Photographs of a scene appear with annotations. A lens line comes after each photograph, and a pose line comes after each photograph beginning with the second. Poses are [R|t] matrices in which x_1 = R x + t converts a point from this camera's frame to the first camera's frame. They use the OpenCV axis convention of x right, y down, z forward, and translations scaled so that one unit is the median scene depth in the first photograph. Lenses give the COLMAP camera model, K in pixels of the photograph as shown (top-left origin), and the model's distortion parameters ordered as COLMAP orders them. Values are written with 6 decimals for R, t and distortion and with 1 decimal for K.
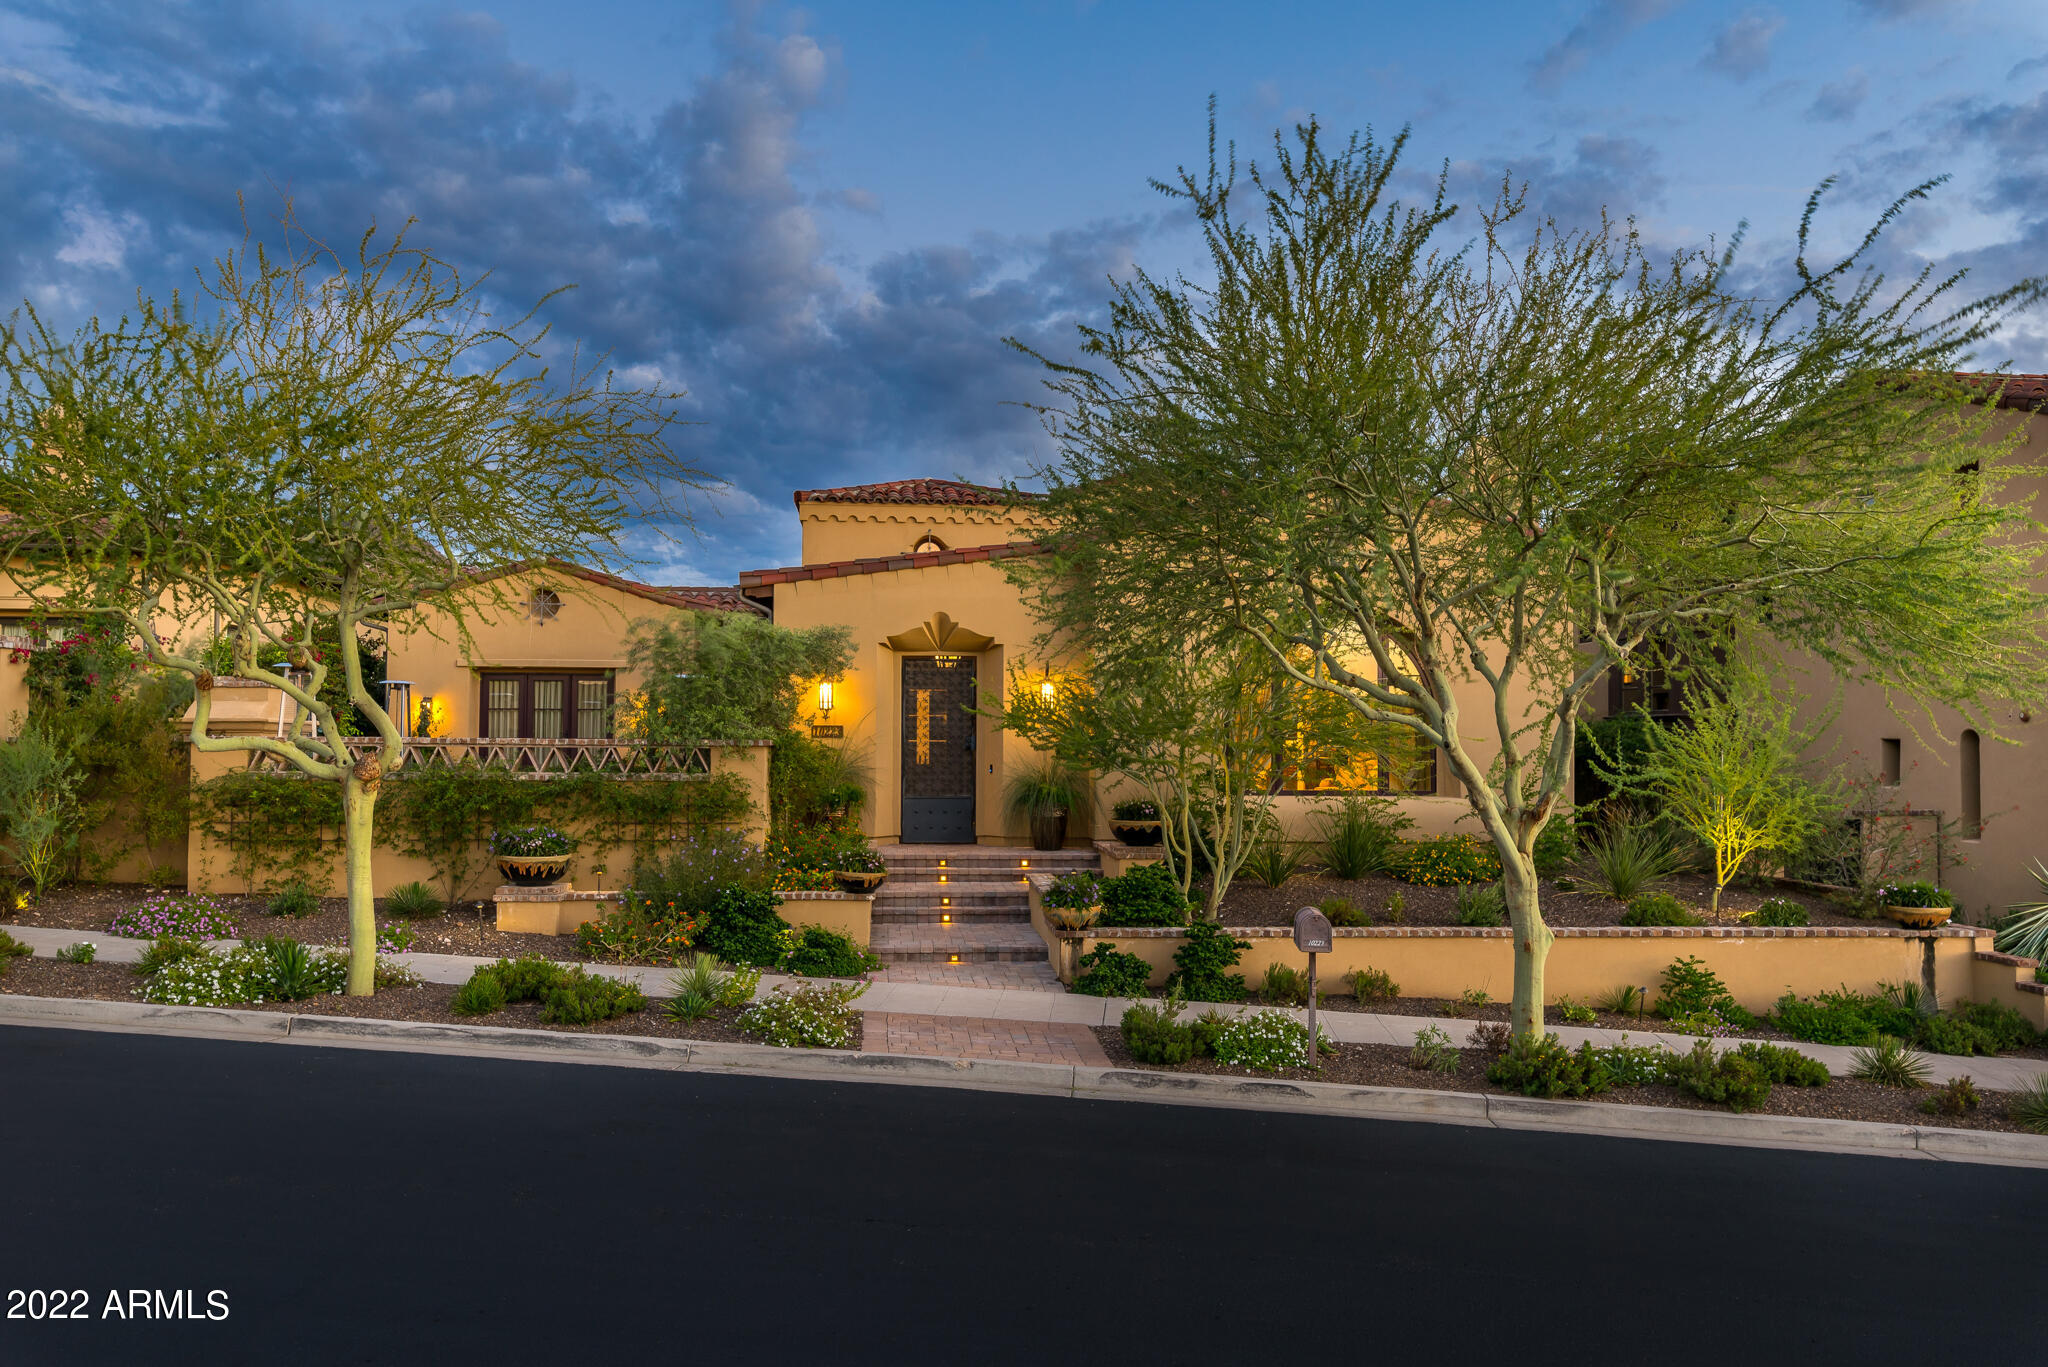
lens RADIAL K [[1625.8, 0, 1027.1], [0, 1625.8, 684.9], [0, 0, 1]] dist [0.003271, -0.001724]
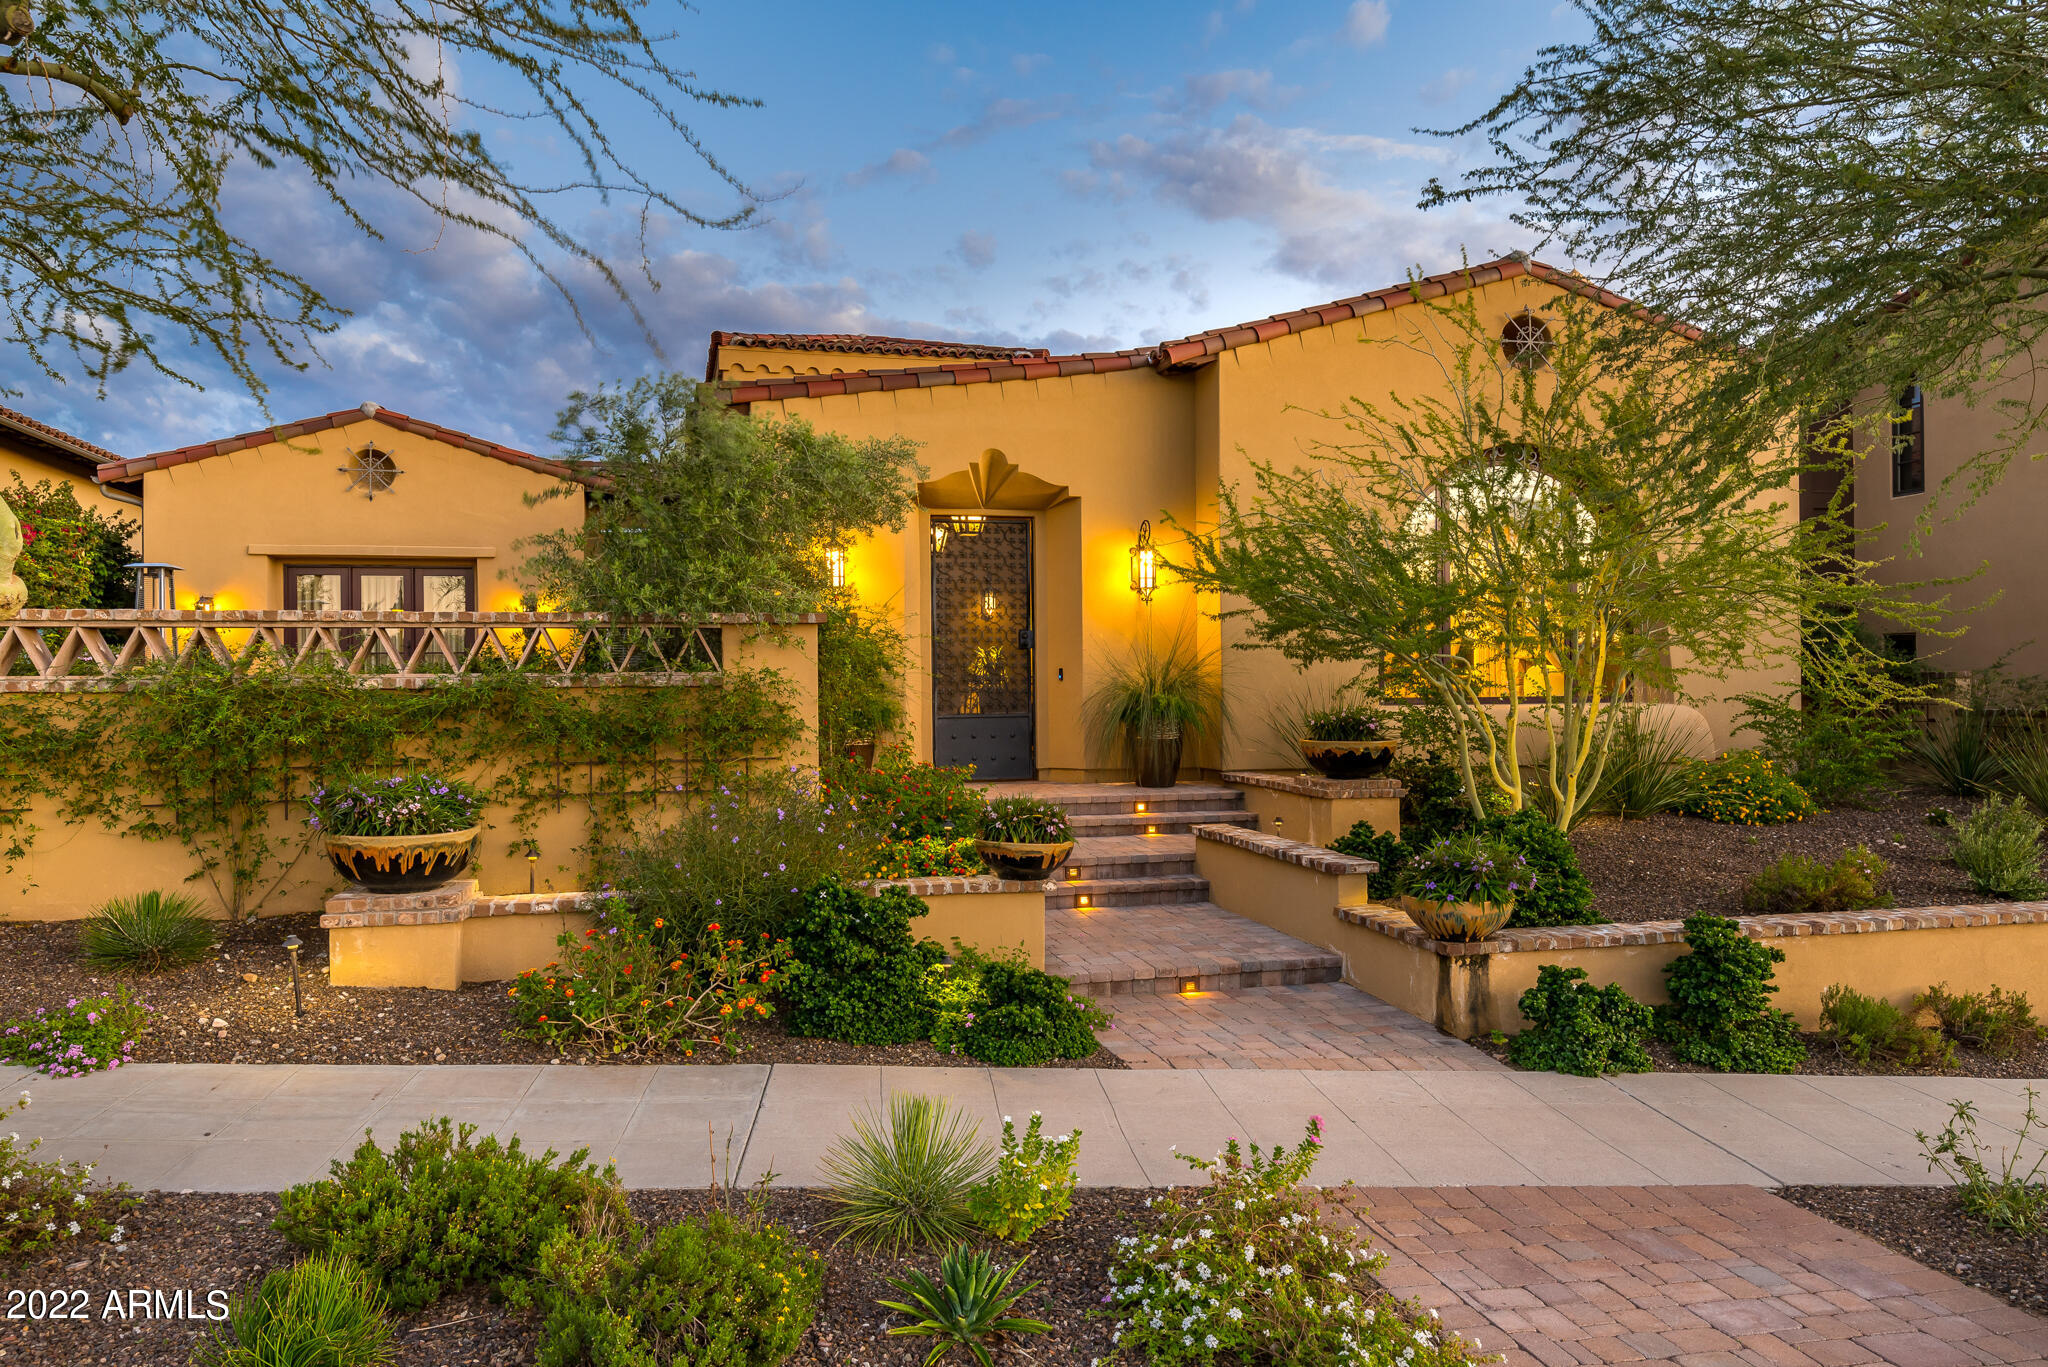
lens RADIAL K [[1384.0, 0, 1023.6], [0, 1384.0, 691.1], [0, 0, 1]] dist [0.003285, 0.004949]
pose [[0.986534, -0.016020, 0.162769, -0.179422], [0.009404, 0.999101, 0.041336, 0.044478], [-0.163285, -0.039249, 0.985798, 0.535709]]
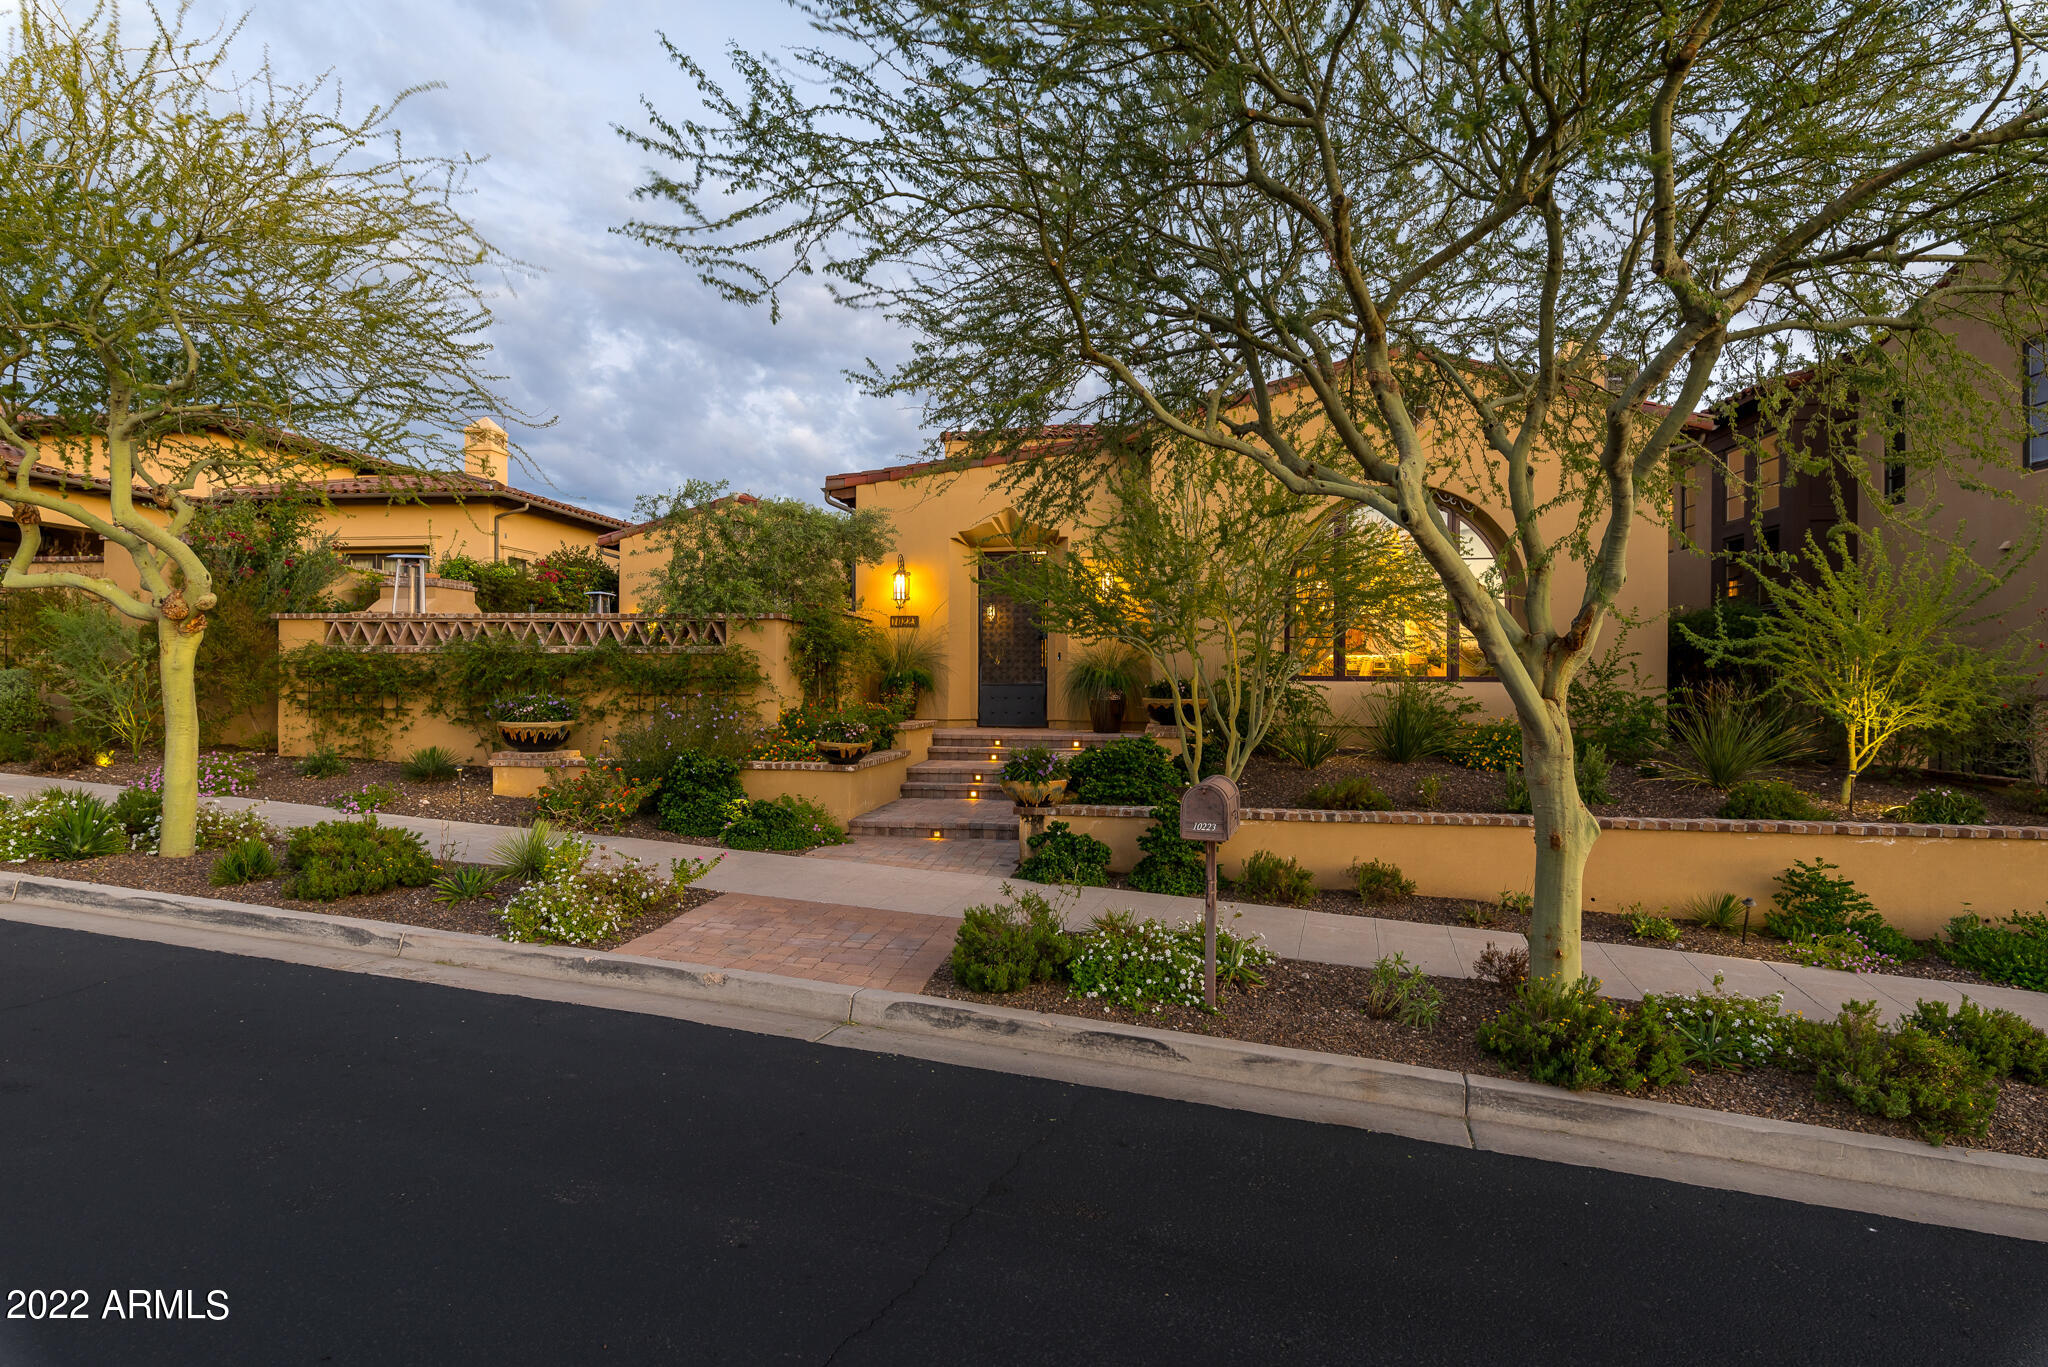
lens RADIAL K [[1112.9, 0, 1021.9], [0, 1112.9, 680.9], [0, 0, 1]] dist [0.004293, -0.000329]
pose [[0.977120, -0.000733, -0.212687, 0.141877], [0.007437, 0.999500, 0.030722, 0.059204], [0.212559, -0.031601, 0.976637, 0.379290]]
